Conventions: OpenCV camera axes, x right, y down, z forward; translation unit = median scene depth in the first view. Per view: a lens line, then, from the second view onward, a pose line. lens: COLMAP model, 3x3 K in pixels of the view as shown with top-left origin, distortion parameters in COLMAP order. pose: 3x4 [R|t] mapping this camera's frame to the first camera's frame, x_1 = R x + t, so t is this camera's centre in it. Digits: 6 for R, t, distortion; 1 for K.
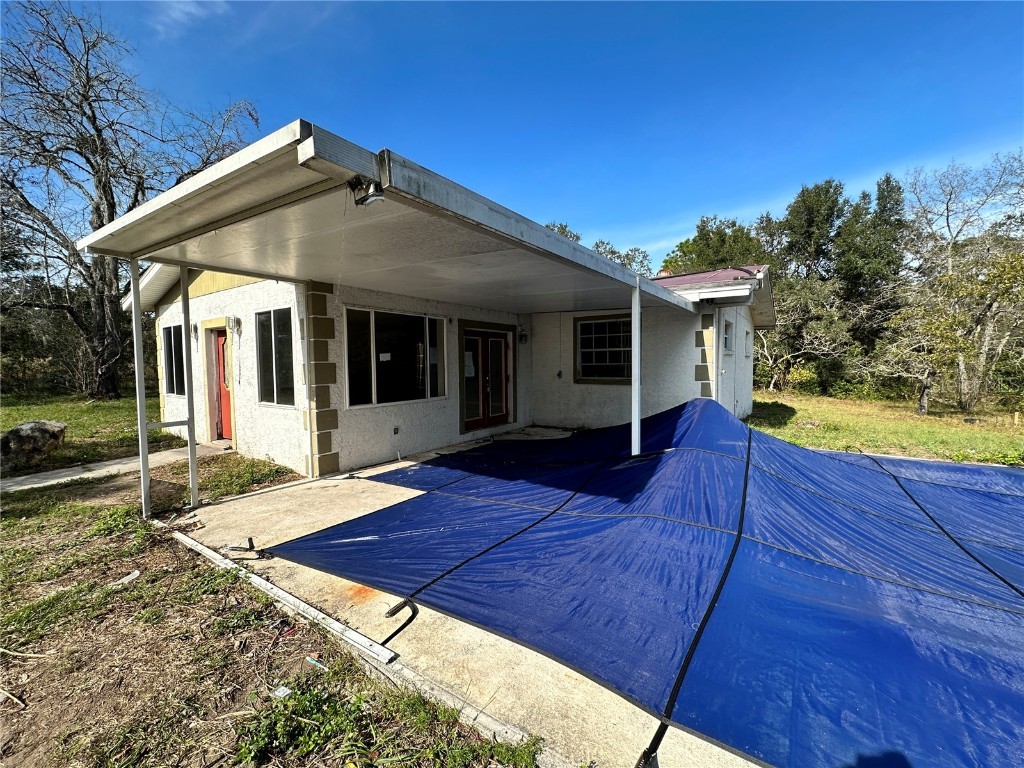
lens RADIAL K [[417.6, 0, 511.5], [0, 417.6, 383.6], [0, 0, 1]] dist [-0.002194, 0.000619]
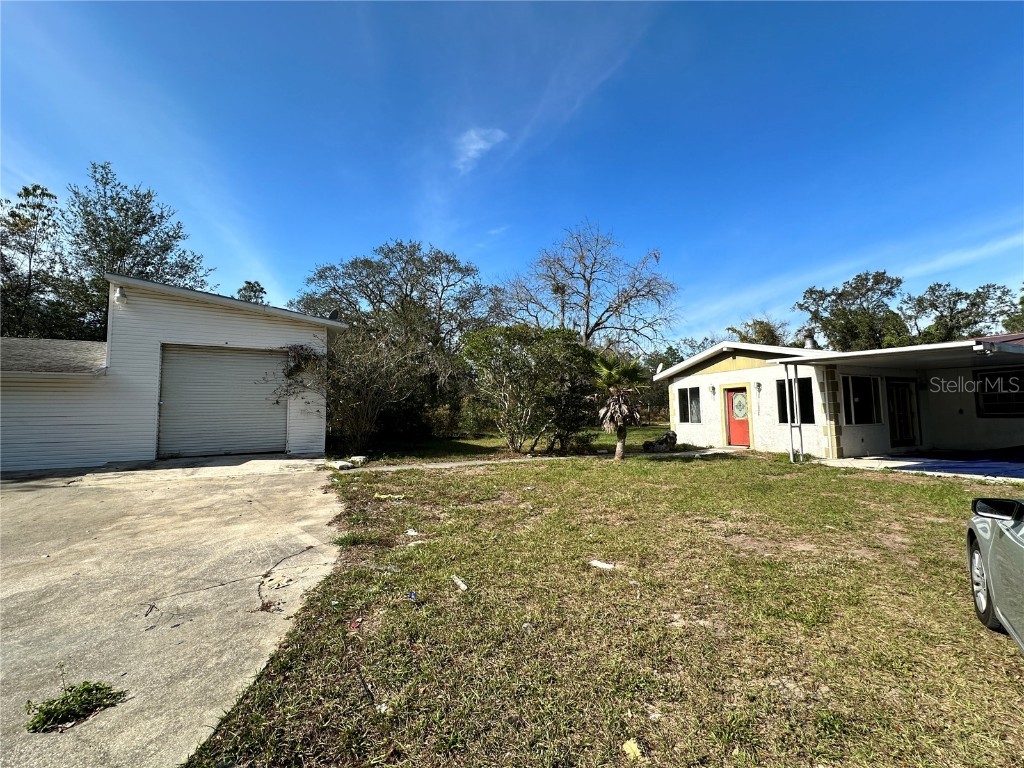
lens RADIAL K [[415.1, 0, 513.6], [0, 415.1, 382.6], [0, 0, 1]] dist [-0.000358, 0.000317]
pose [[0.857744, -0.045515, -0.512058, -0.547612], [-0.018684, 0.992655, -0.119532, 0.092224], [0.513737, 0.112095, 0.850593, -1.148611]]
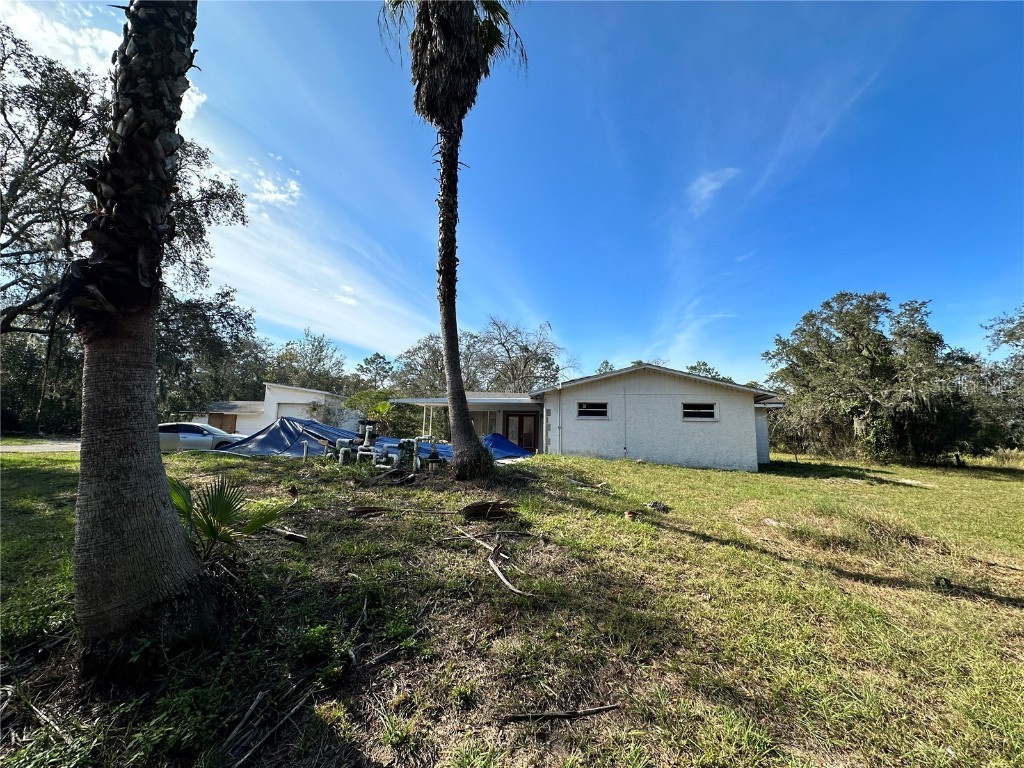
lens RADIAL K [[415.1, 0, 513.6], [0, 415.1, 382.6], [0, 0, 1]] dist [-0.000358, 0.000317]
pose [[0.412924, -0.119219, -0.902929, 2.536981], [-0.077120, 0.983258, -0.165093, 0.125701], [0.907495, 0.137805, 0.396817, -0.111084]]
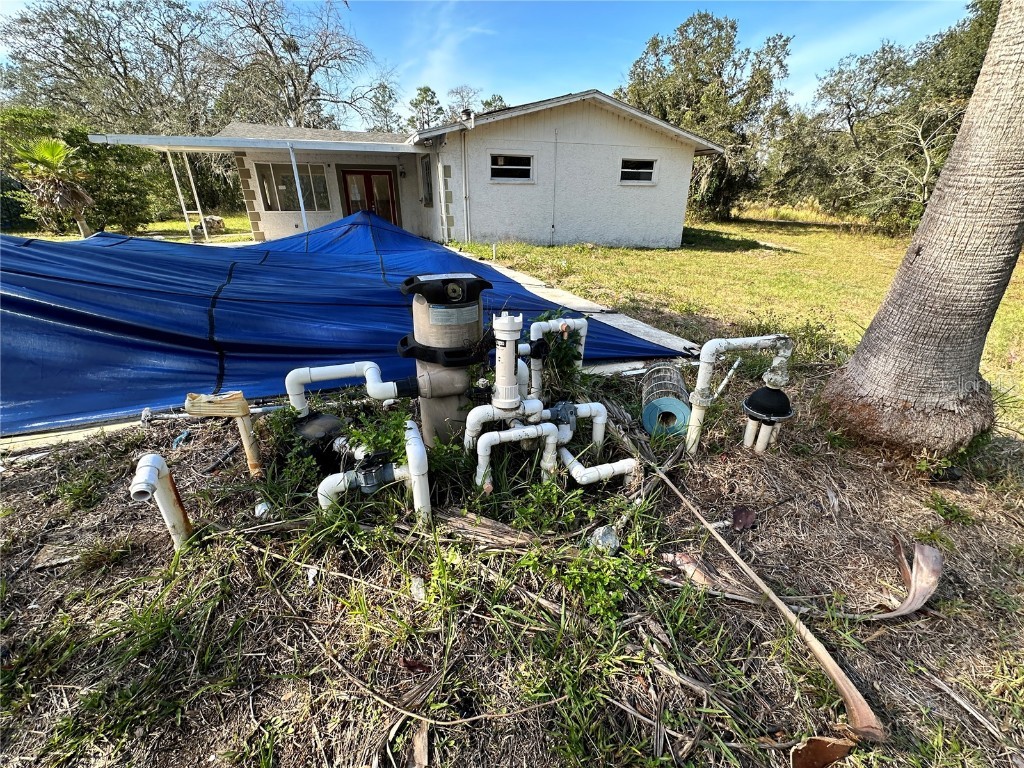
lens RADIAL K [[415.1, 0, 513.6], [0, 415.1, 382.6], [0, 0, 1]] dist [-0.000358, 0.000317]
pose [[0.820375, 0.232297, -0.522517, 1.618332], [-0.033404, 0.931676, 0.361752, 0.046240], [0.570850, -0.279318, 0.772083, -0.182742]]
